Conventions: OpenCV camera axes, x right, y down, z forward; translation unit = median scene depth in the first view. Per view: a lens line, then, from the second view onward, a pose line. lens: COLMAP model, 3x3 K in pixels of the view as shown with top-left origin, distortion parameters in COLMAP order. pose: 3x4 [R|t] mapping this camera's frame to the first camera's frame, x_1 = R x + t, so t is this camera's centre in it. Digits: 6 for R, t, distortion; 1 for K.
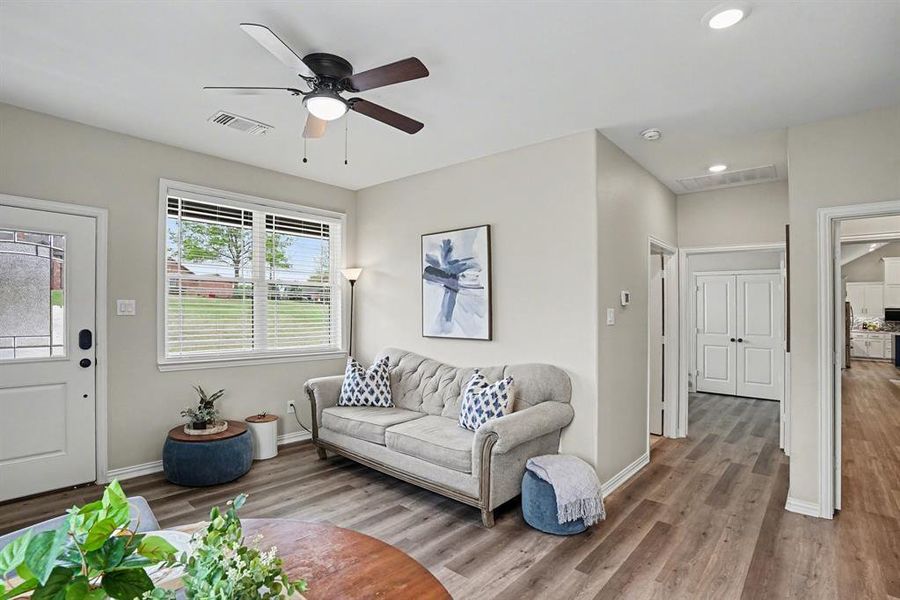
lens RADIAL K [[462.6, 0, 444.2], [0, 462.6, 305.9], [0, 0, 1]] dist [-0.036470, -0.000036]
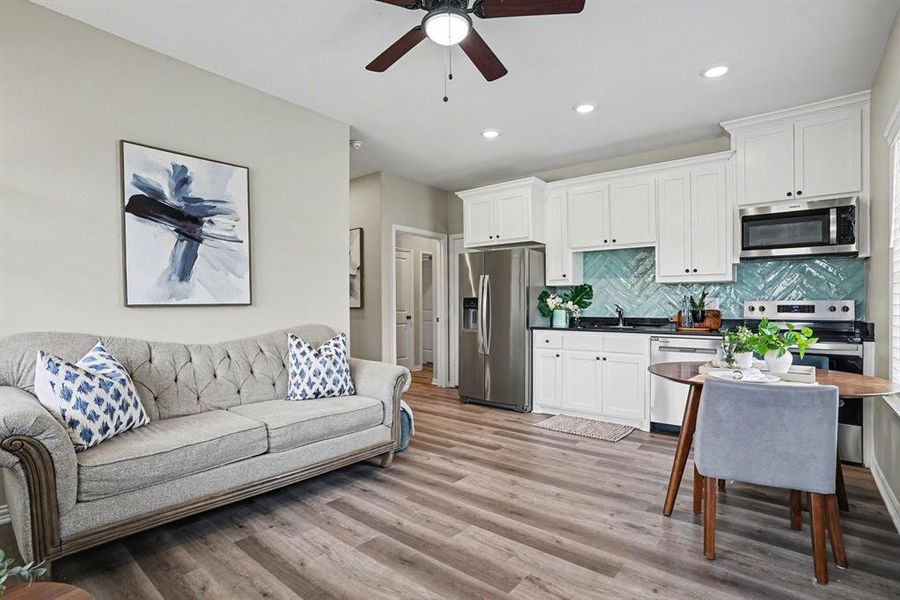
lens RADIAL K [[442.3, 0, 443.5], [0, 442.3, 292.5], [0, 0, 1]] dist [-0.042771, 0.011062]
pose [[-0.024002, 0.011158, 0.999650, -0.678627], [-0.003340, 0.999931, -0.011242, 0.056847], [-0.999706, -0.003608, -0.023963, 0.636211]]
